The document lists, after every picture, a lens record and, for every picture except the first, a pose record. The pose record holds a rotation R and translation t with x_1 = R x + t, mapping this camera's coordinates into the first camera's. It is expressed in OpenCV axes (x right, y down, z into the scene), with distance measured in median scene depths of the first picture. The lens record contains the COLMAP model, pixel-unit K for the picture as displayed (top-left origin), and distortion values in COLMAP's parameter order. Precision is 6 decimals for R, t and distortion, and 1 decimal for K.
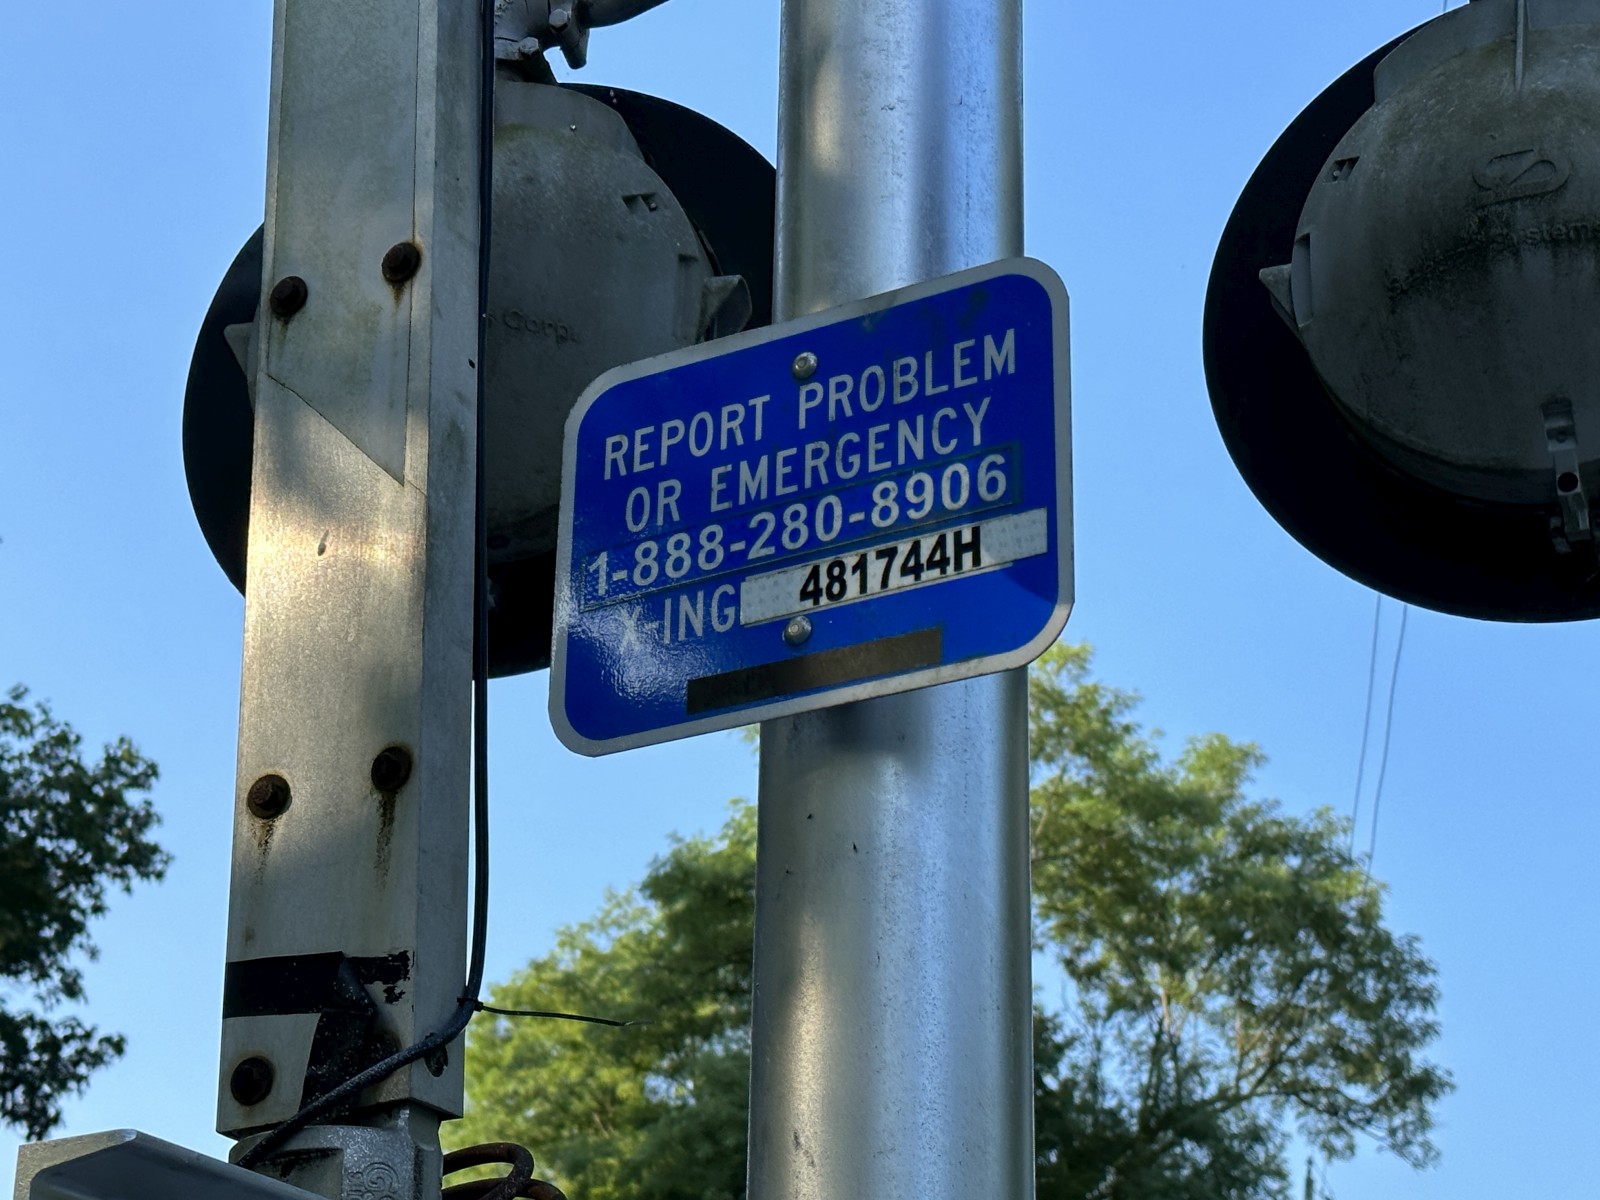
lens RADIAL K [[3114.1, 0, 776.5], [0, 3114.1, 579.7], [0, 0, 1]] dist [0.123211, 0.000000]
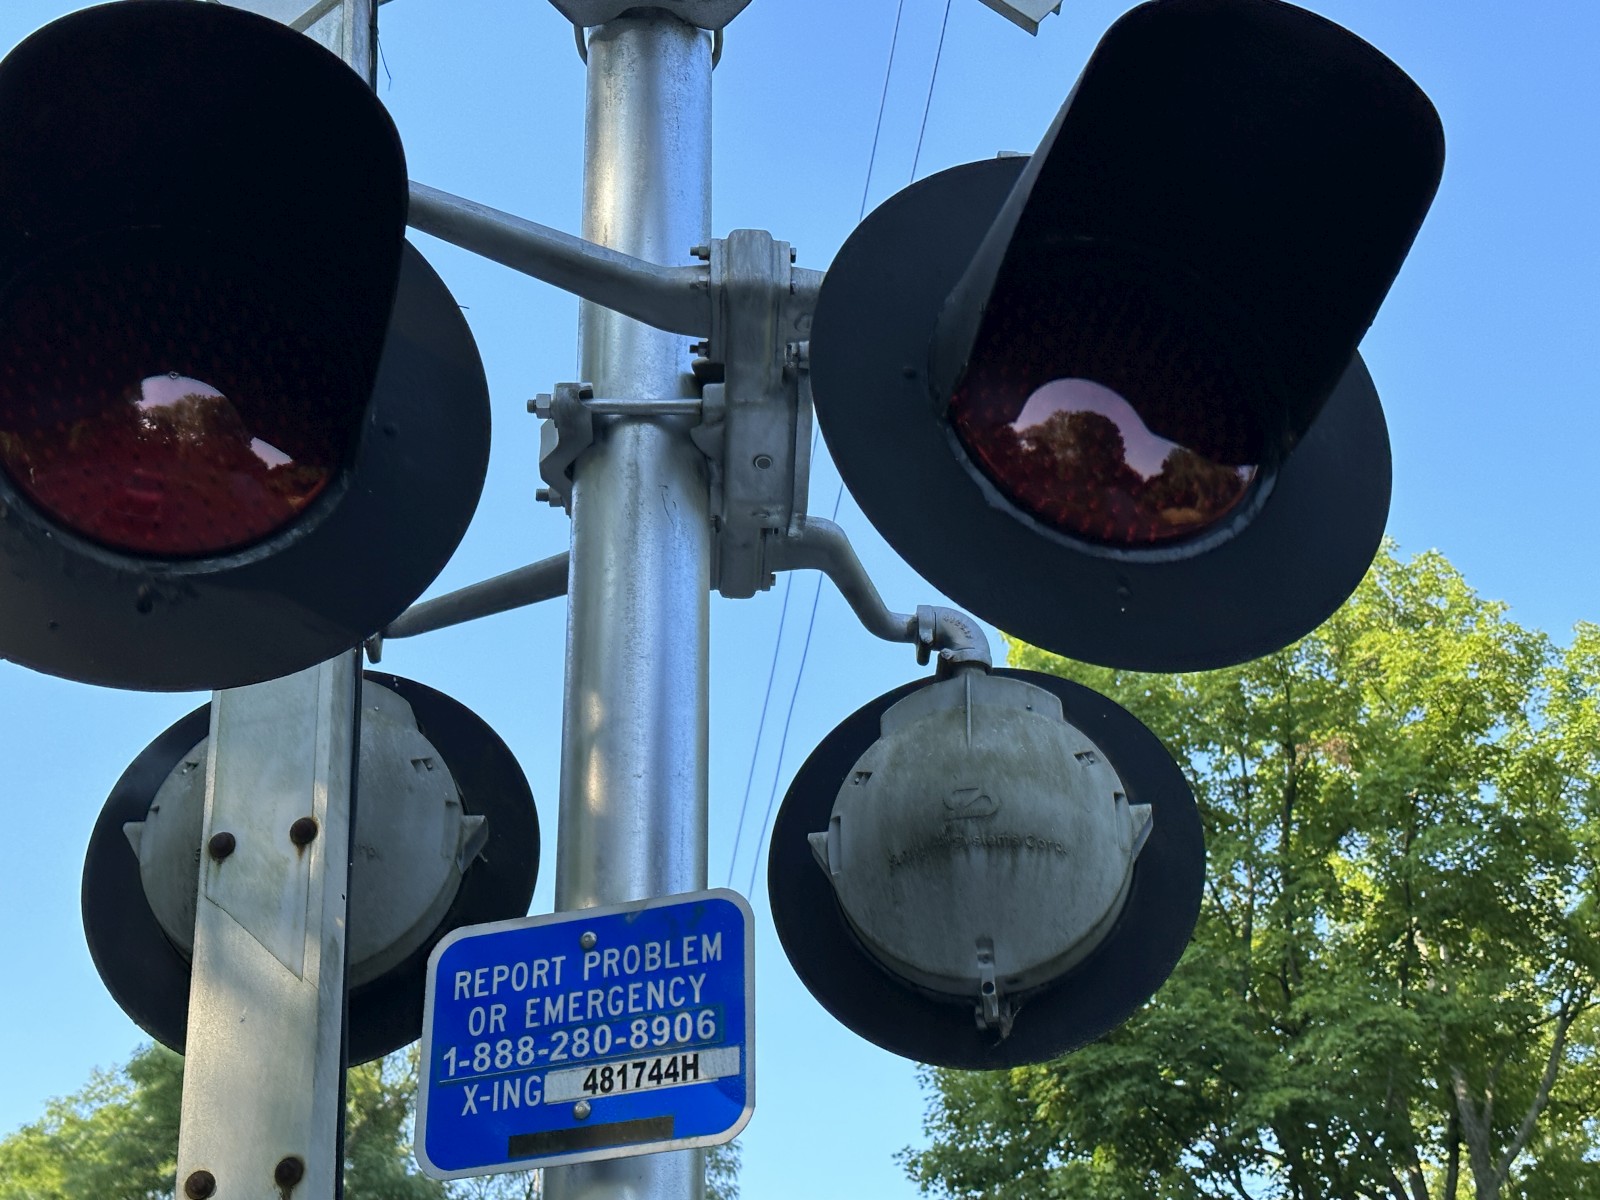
lens RADIAL K [[2352.7, 0, 860.0], [0, 2352.7, 673.1], [0, 0, 1]] dist [0.132753, 0.000000]
pose [[0.966141, 0.079266, 0.245537, -0.170970], [-0.062232, 0.995134, -0.076385, -0.122748], [-0.250397, 0.058518, 0.966373, -0.262356]]
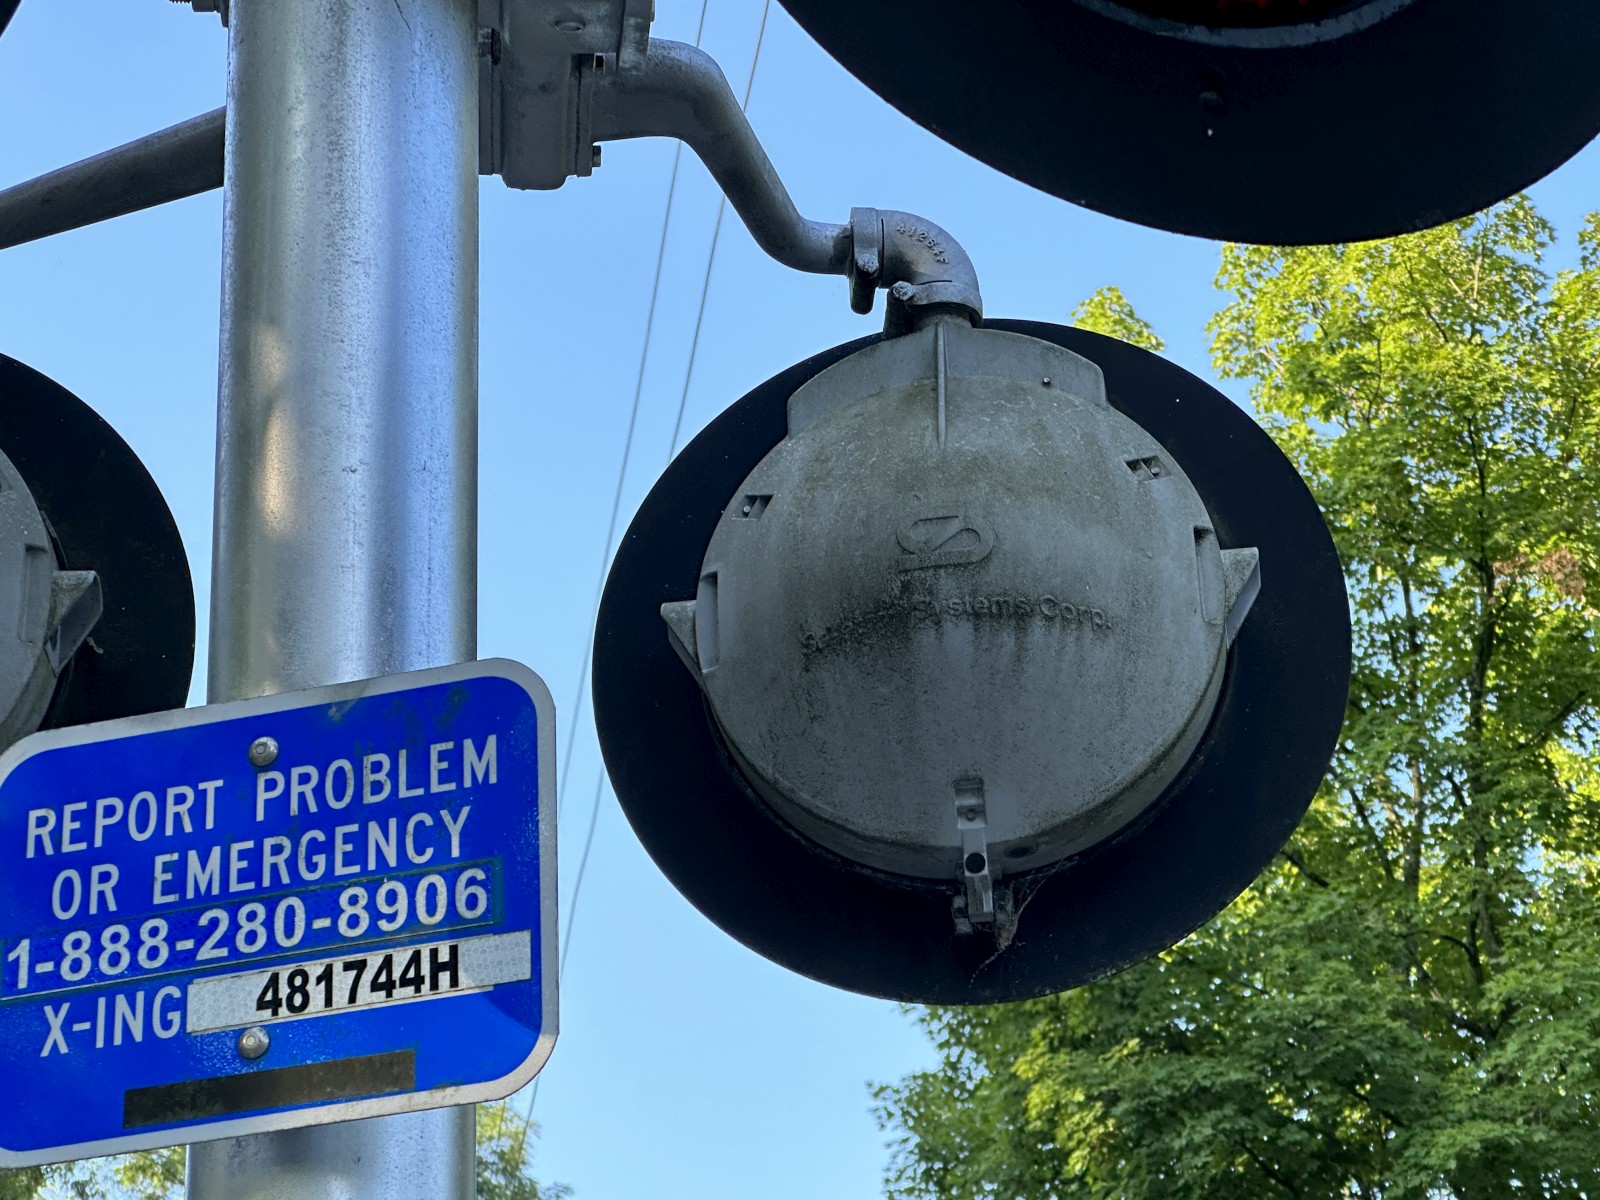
lens RADIAL K [[3859.1, 0, 802.6], [0, 3859.1, 674.5], [0, 0, 1]] dist [0.163366, 0.000000]
pose [[0.965020, 0.059150, 0.255417, -0.132976], [-0.055467, 0.998227, -0.021607, -0.075404], [-0.256243, 0.006684, 0.966589, -0.169808]]
